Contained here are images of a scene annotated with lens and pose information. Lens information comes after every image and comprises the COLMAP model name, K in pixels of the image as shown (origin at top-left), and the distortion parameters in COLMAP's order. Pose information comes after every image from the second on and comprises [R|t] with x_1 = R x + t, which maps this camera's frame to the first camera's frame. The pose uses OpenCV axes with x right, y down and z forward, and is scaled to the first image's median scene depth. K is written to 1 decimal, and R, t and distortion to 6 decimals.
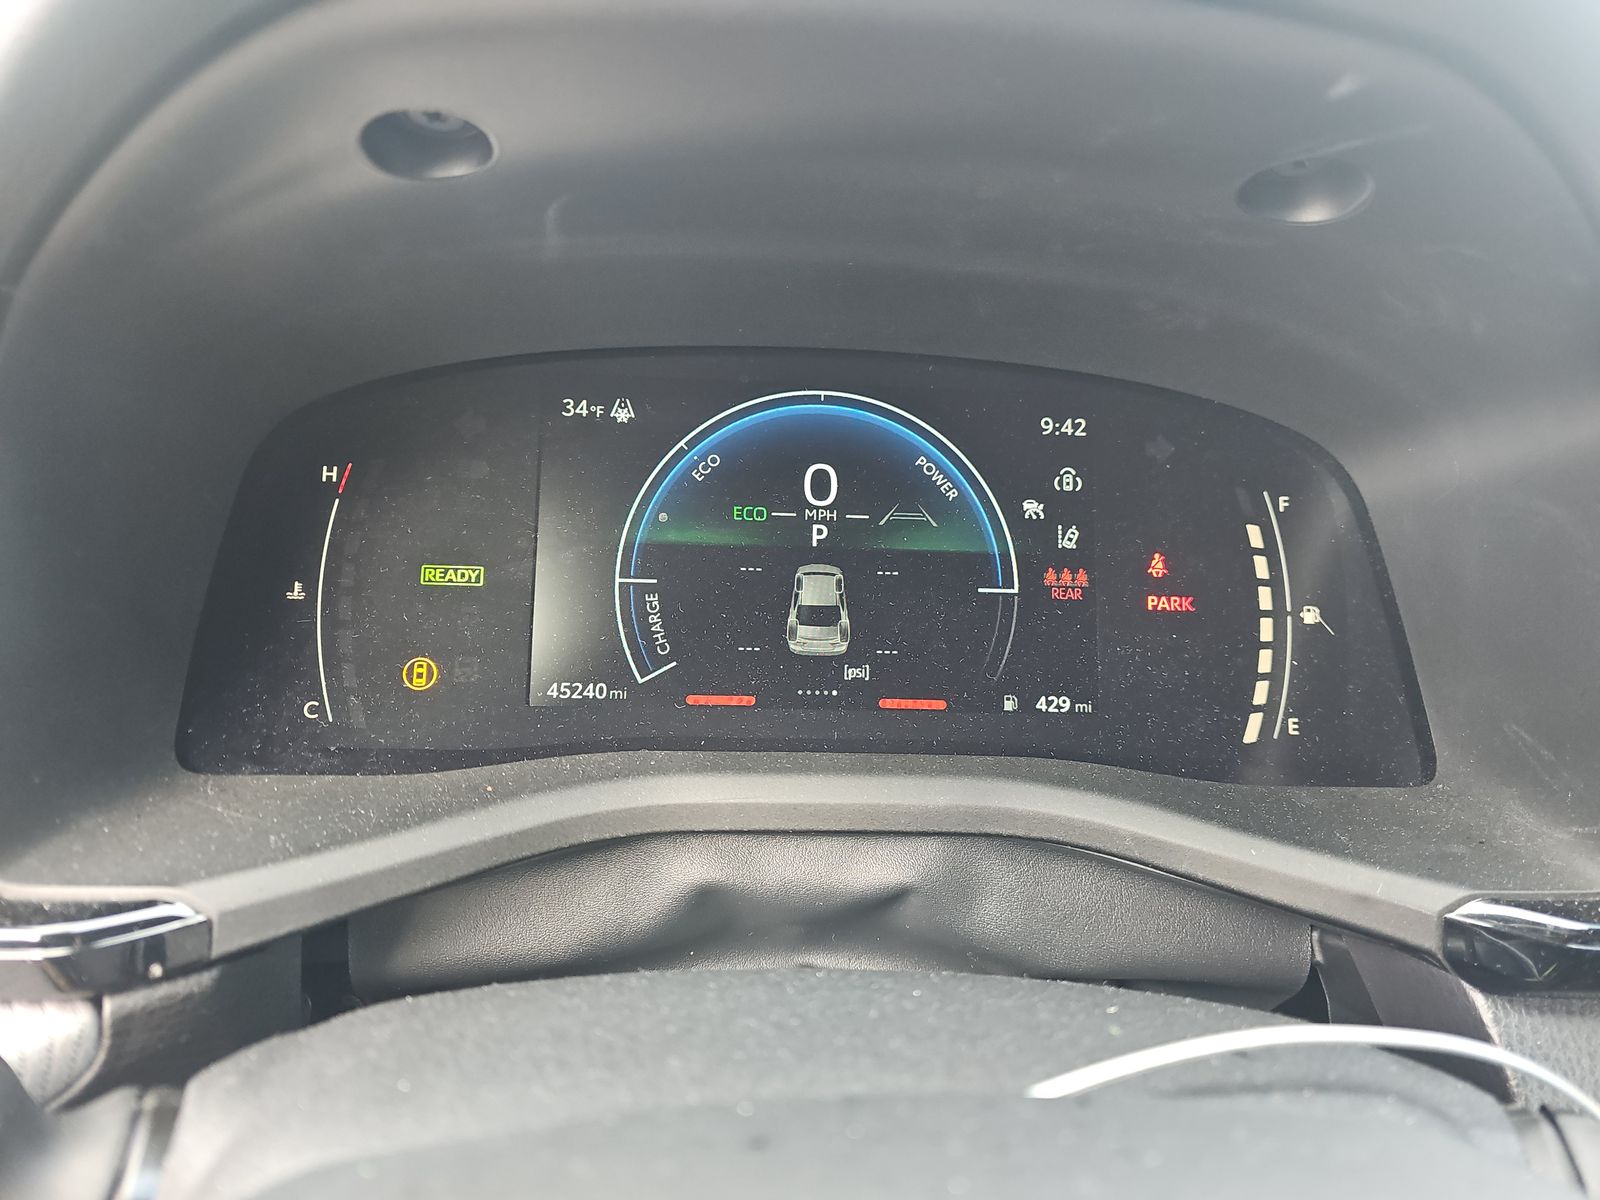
lens RADIAL K [[1071.4, 0, 824.8], [0, 1071.4, 600.0], [0, 0, 1]] dist [0.057311, 0.000392]
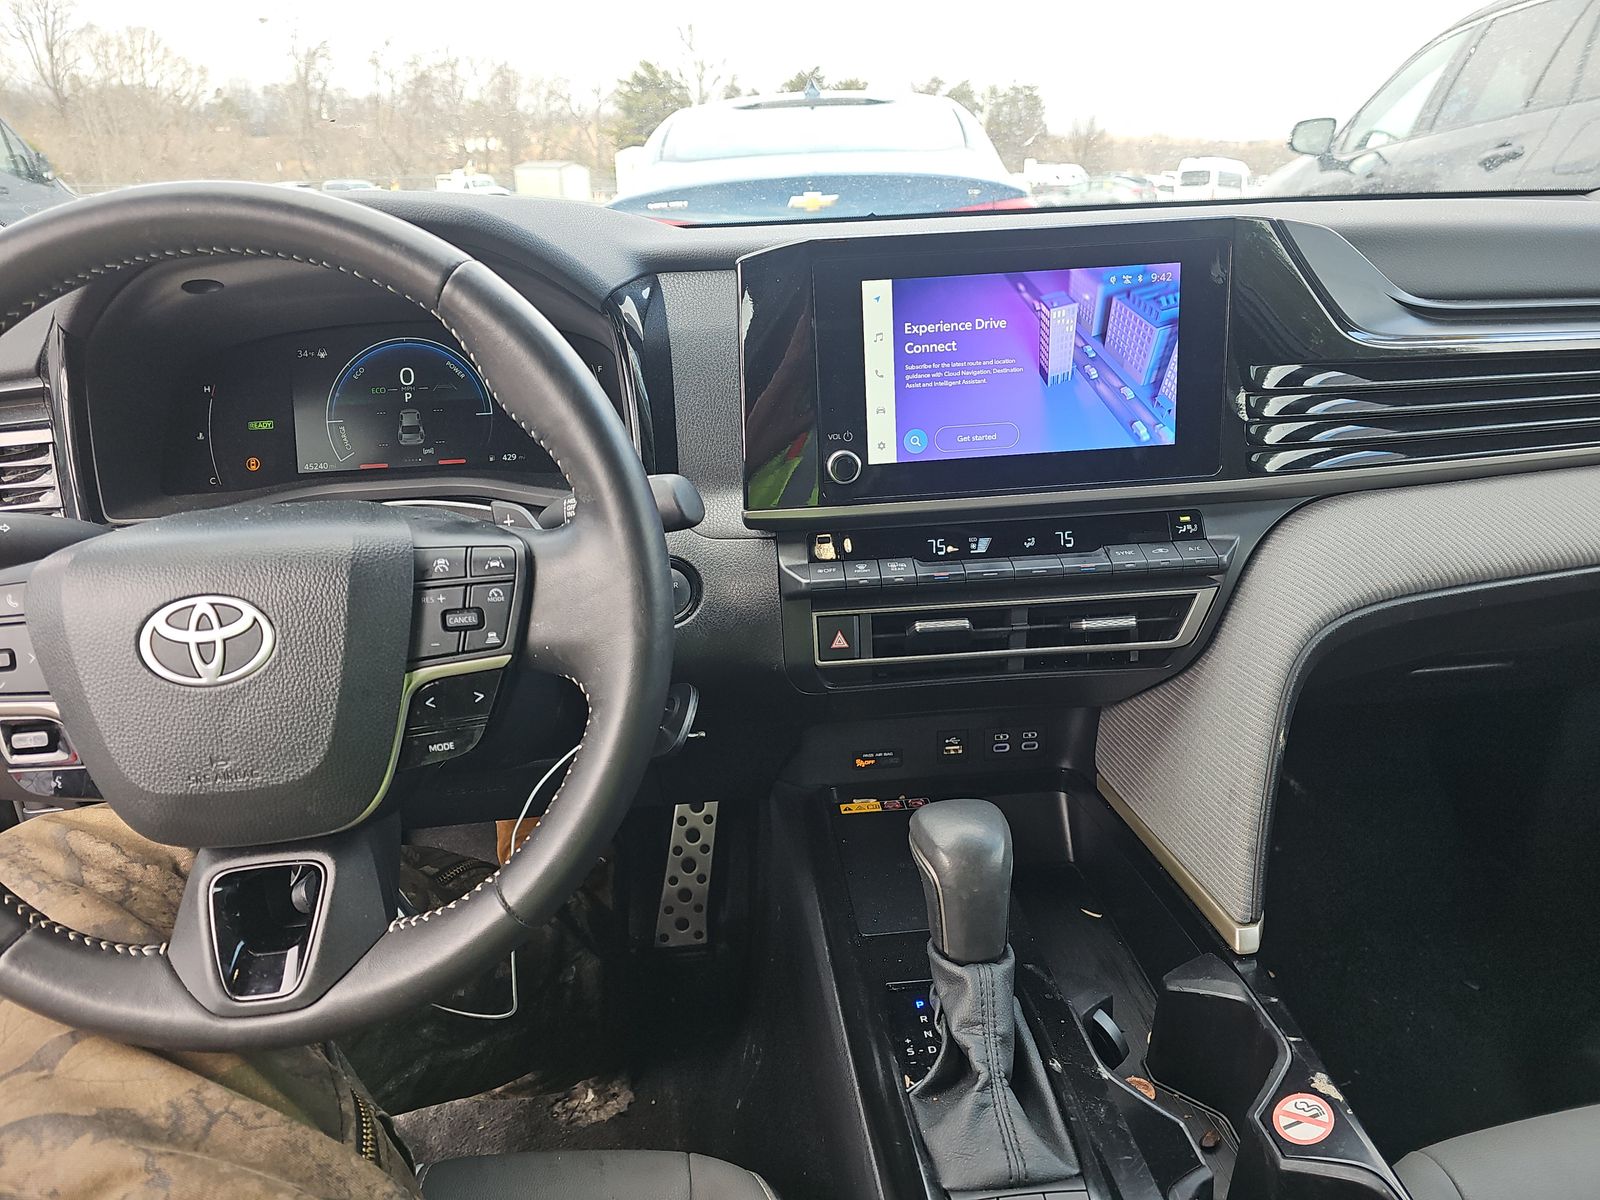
lens RADIAL K [[1060.0, 0, 800.0], [0, 1060.0, 600.0], [0, 0, 1]] dist [0.059570, 0.002965]
pose [[0.995946, -0.087899, -0.019135, 0.907577], [0.089426, 0.990492, 0.104537, 0.227502], [0.009765, -0.105824, 0.994337, -1.513444]]
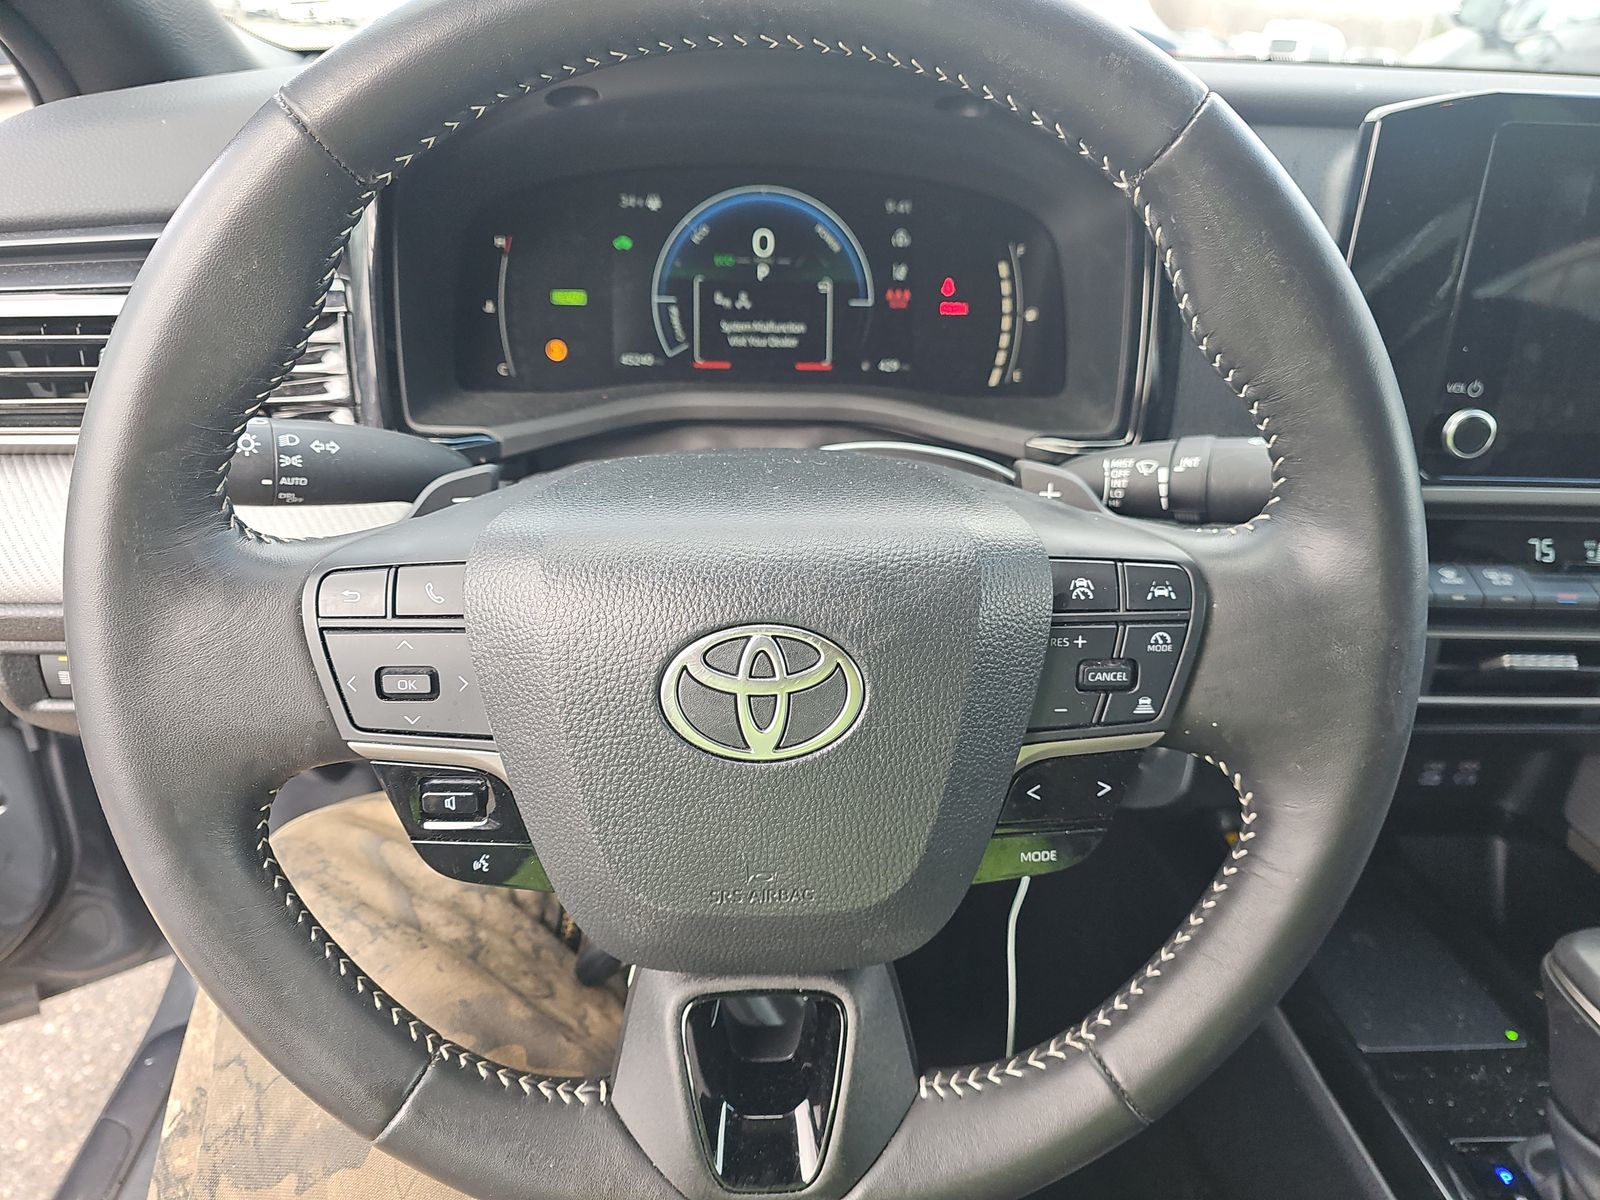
lens RADIAL K [[1090.5, 0, 802.6], [0, 1090.5, 626.8], [0, 0, 1]] dist [0.022488, -0.000772]
pose [[0.999262, -0.001534, -0.038376, 0.134534], [0.010691, 0.970819, 0.239577, 0.081038], [0.036889, -0.239810, 0.970119, -0.961055]]
